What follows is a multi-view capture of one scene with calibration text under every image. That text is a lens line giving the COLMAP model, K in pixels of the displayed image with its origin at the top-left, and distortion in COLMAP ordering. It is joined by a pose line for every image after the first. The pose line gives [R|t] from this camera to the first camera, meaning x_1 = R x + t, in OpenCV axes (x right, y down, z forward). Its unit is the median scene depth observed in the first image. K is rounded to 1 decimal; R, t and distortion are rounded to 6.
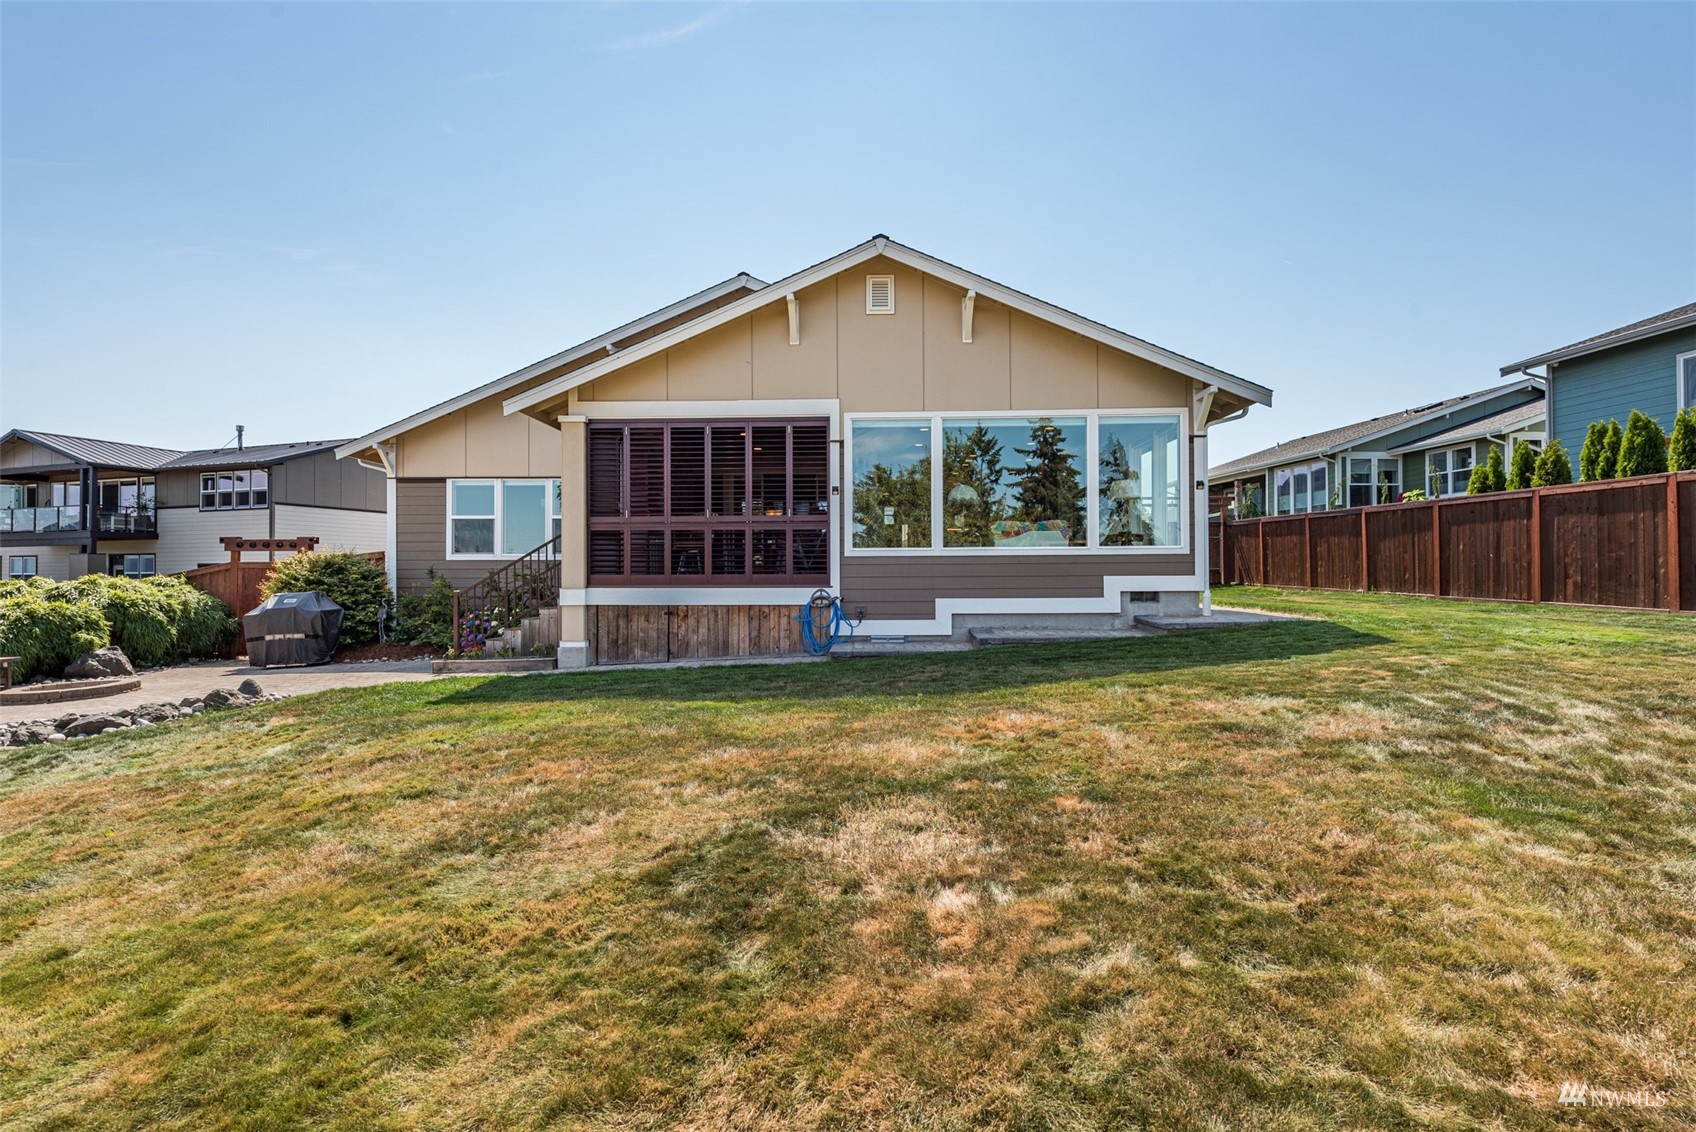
lens RADIAL K [[878.5, 0, 844.5], [0, 878.5, 560.3], [0, 0, 1]] dist [0.001158, 0.000010]
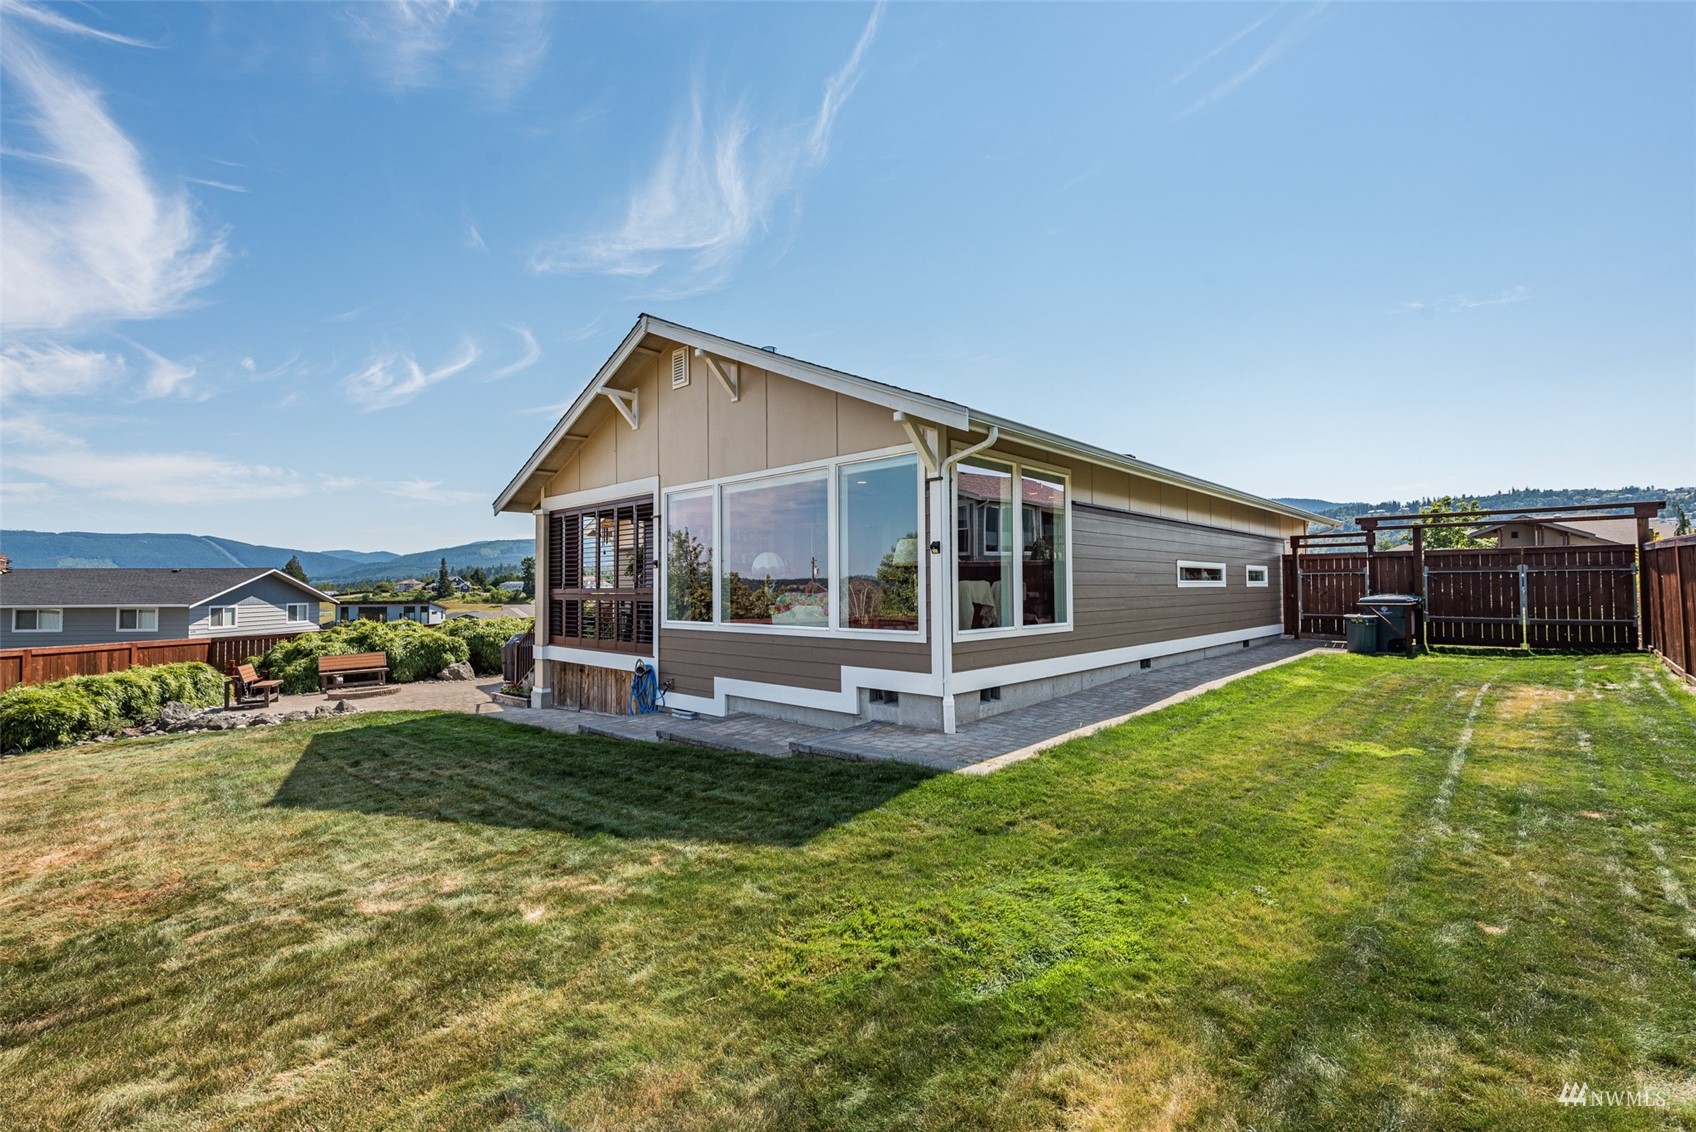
lens RADIAL K [[758.9, 0, 846.7], [0, 758.9, 570.6], [0, 0, 1]] dist [0.001007, 0.000171]
pose [[0.735112, -0.012922, -0.677823, 0.762947], [0.001244, 0.999842, -0.017712, -0.055836], [0.677945, 0.012177, 0.735012, 0.493831]]
